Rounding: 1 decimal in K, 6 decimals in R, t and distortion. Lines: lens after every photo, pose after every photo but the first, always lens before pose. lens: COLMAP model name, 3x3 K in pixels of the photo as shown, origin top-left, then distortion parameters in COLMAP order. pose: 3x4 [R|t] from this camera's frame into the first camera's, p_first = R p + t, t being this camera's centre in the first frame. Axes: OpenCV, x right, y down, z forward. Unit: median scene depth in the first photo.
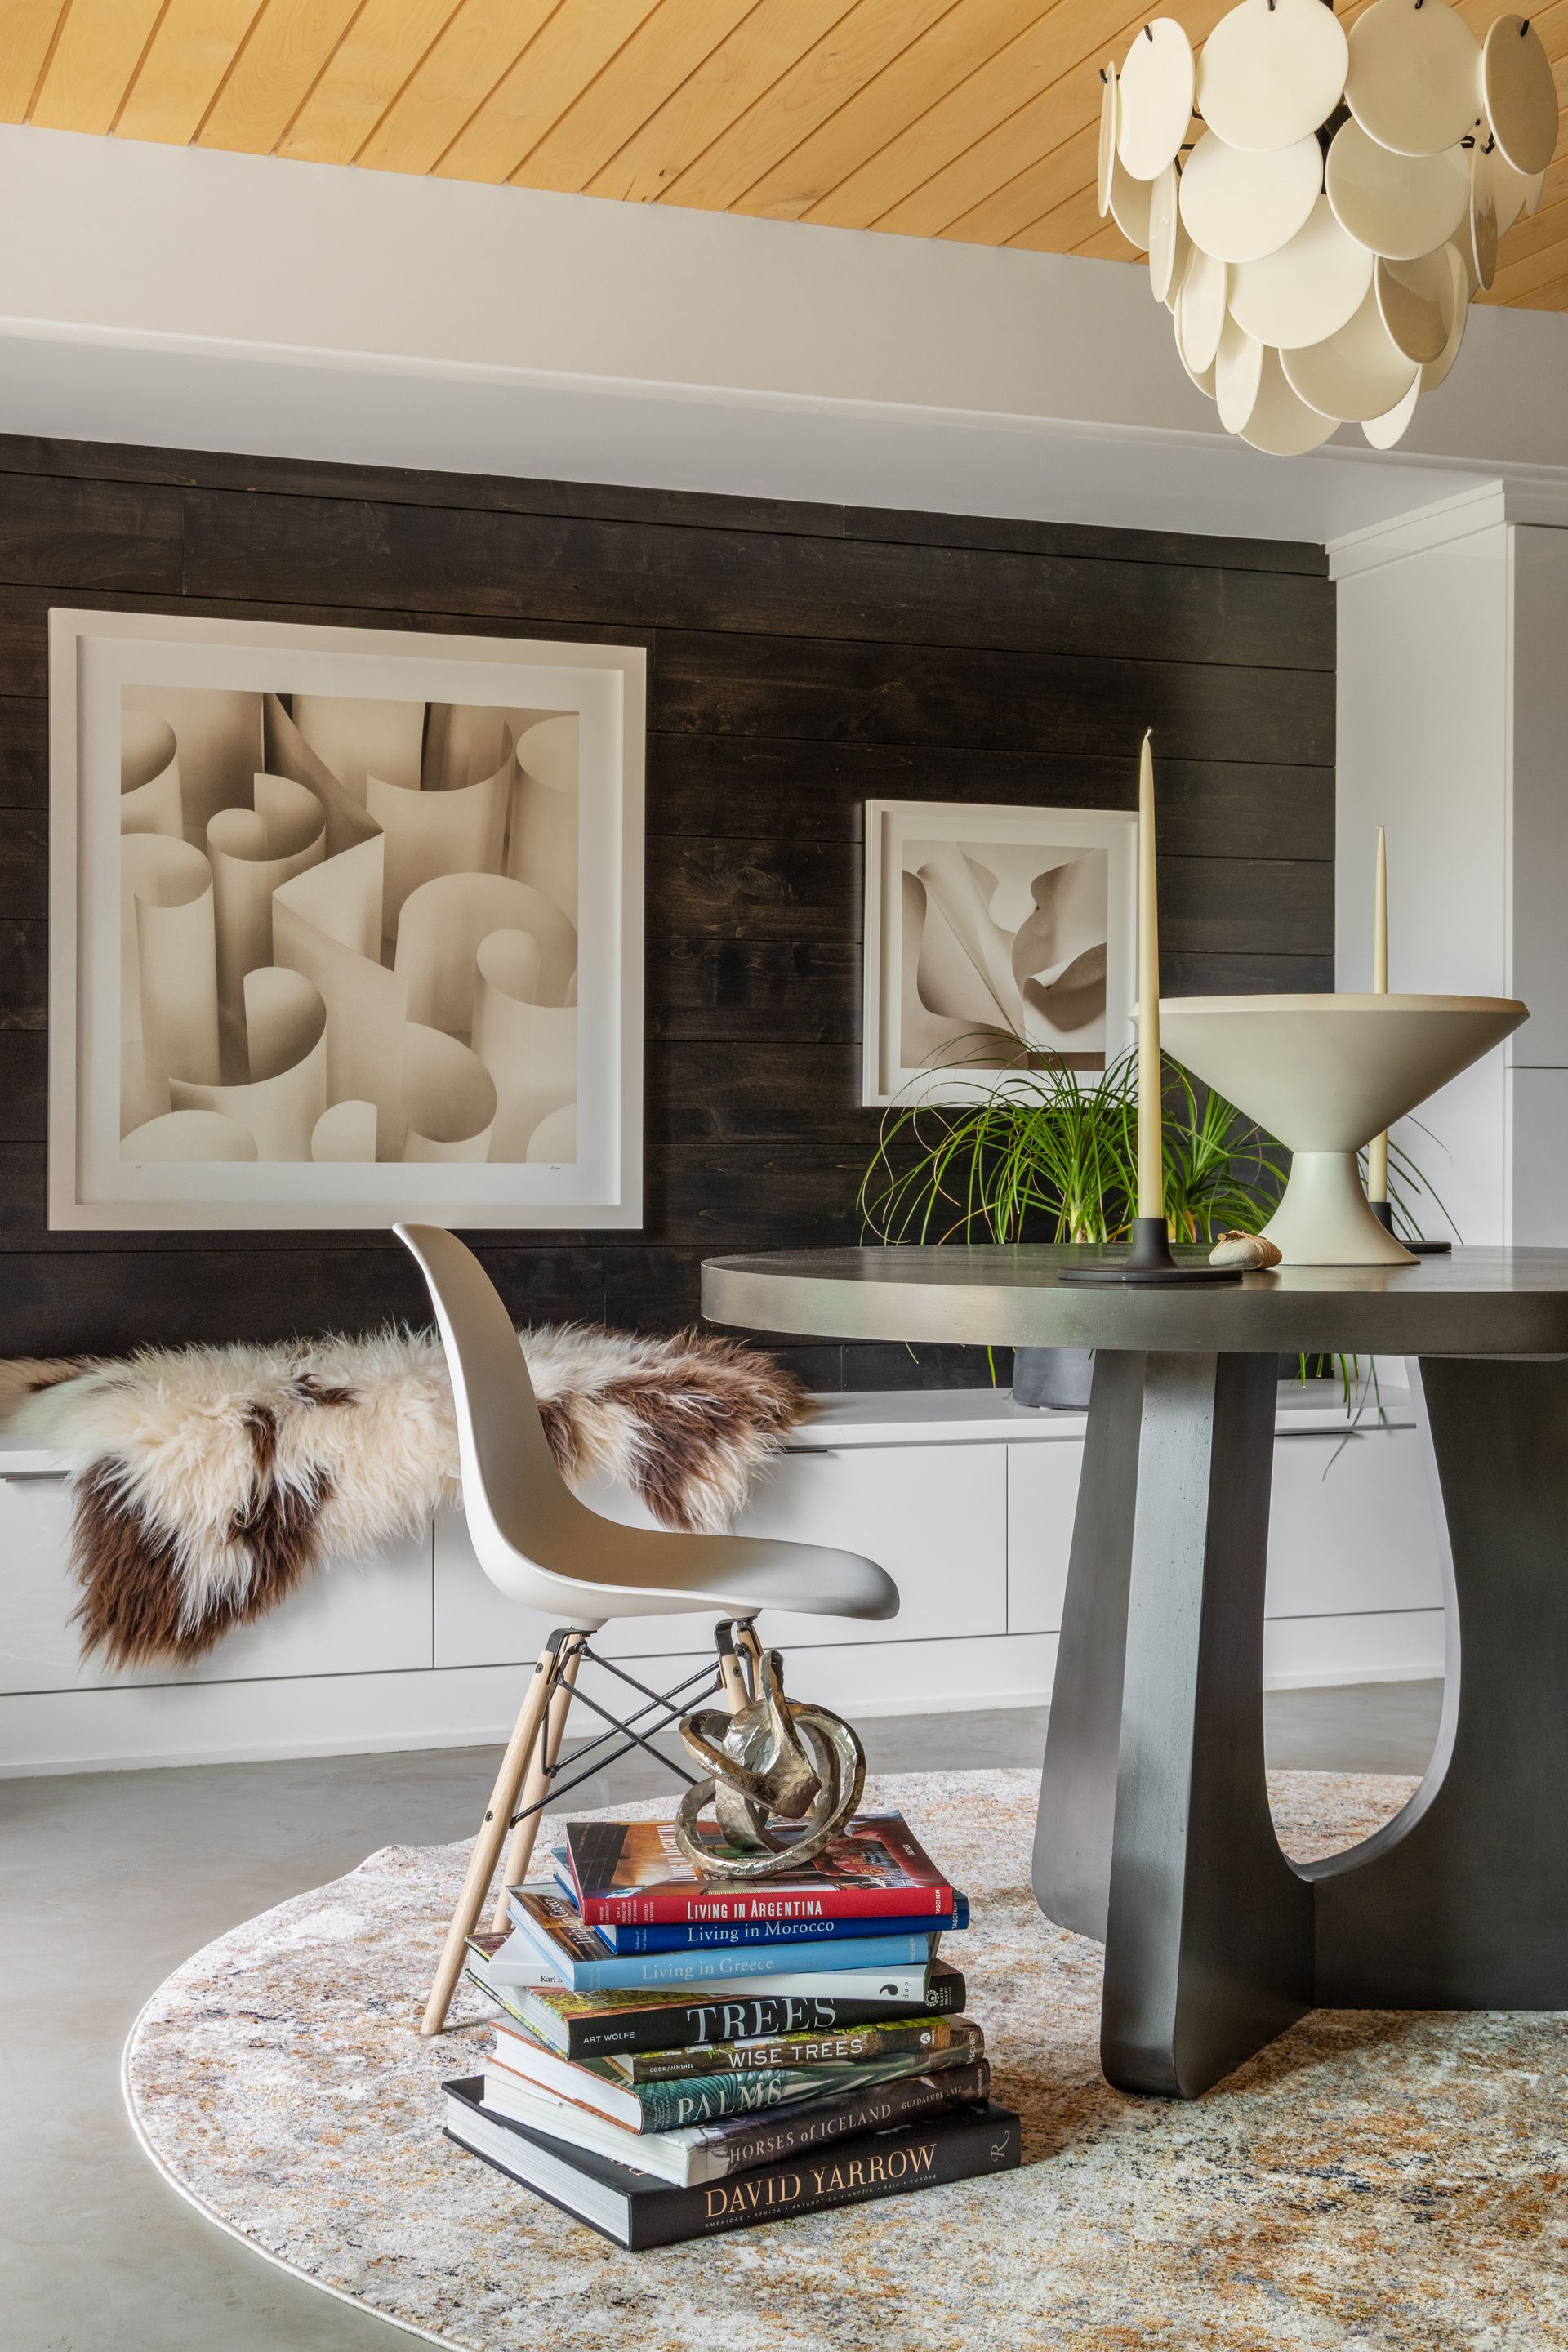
lens RADIAL K [[3008.5, 0, 784.0], [0, 3008.5, 1176.0], [0, 0, 1]] dist [0.009667, -0.020898]
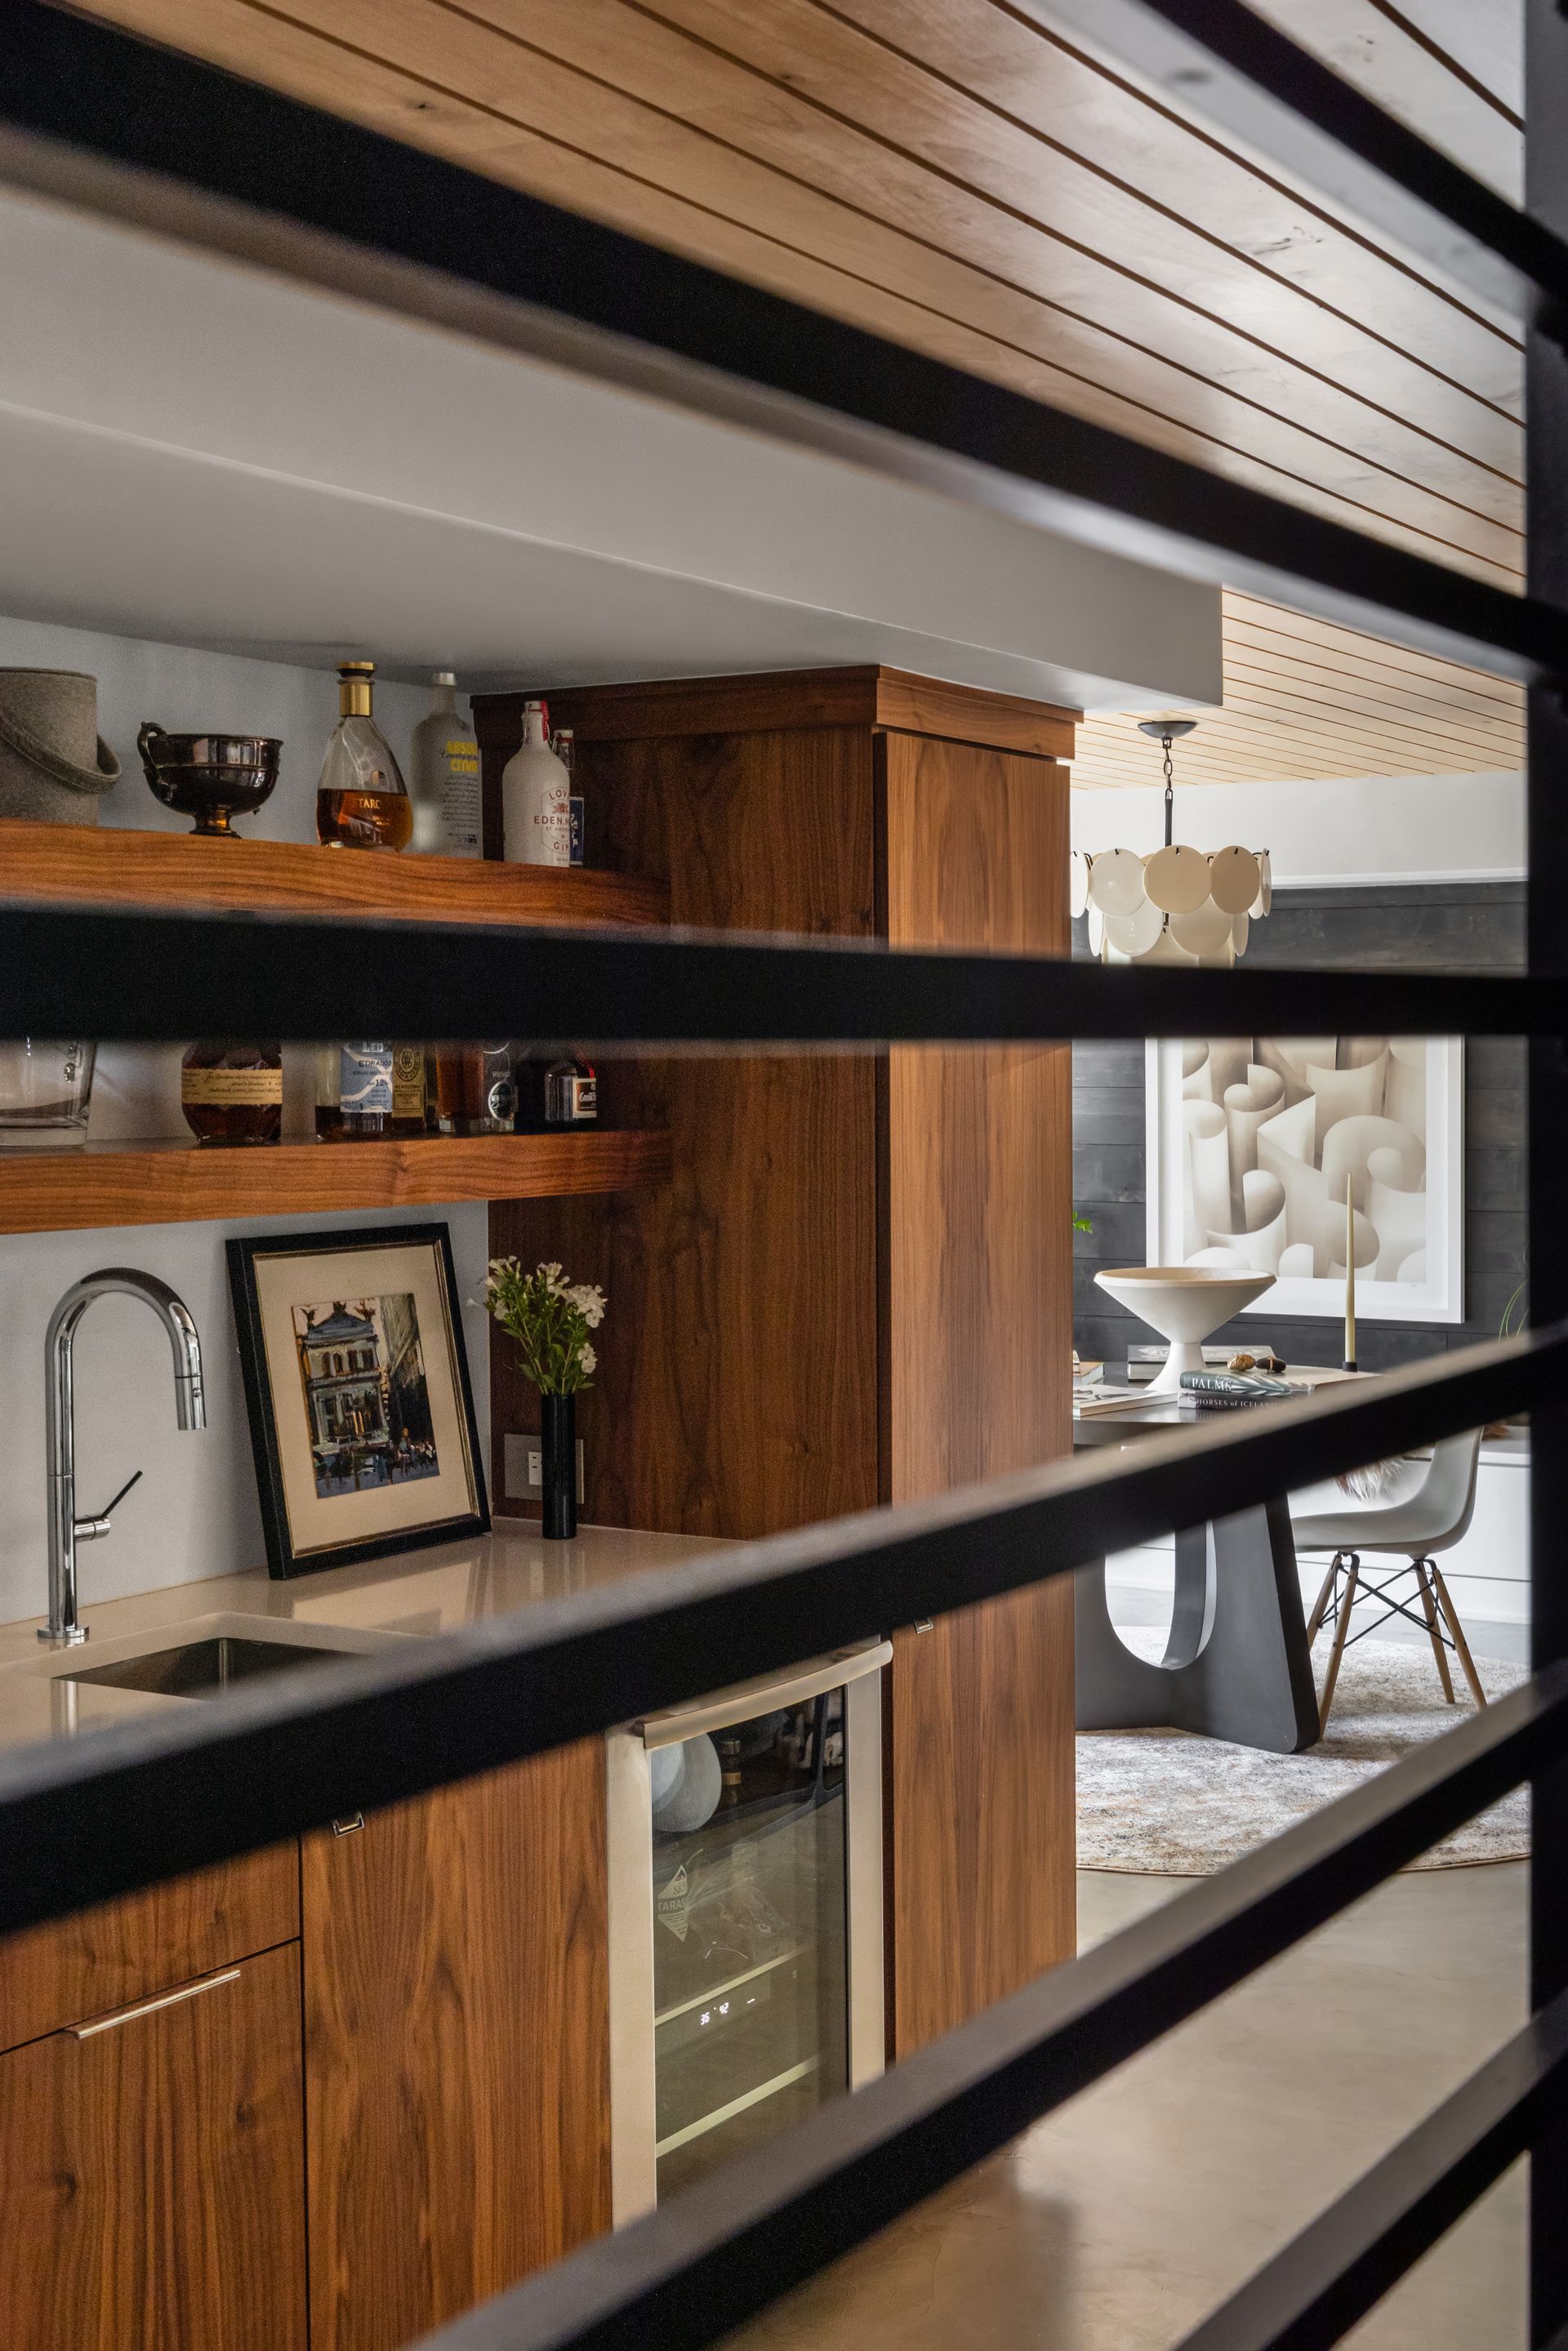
lens RADIAL K [[3007.3, 0, 784.0], [0, 3007.3, 1175.5], [0, 0, 1]] dist [0.009667, -0.020898]
pose [[0.624664, 0.028874, -0.780360, 1.074015], [-0.002295, 0.999380, 0.035141, -0.128850], [0.780890, -0.020160, 0.624343, -0.367881]]
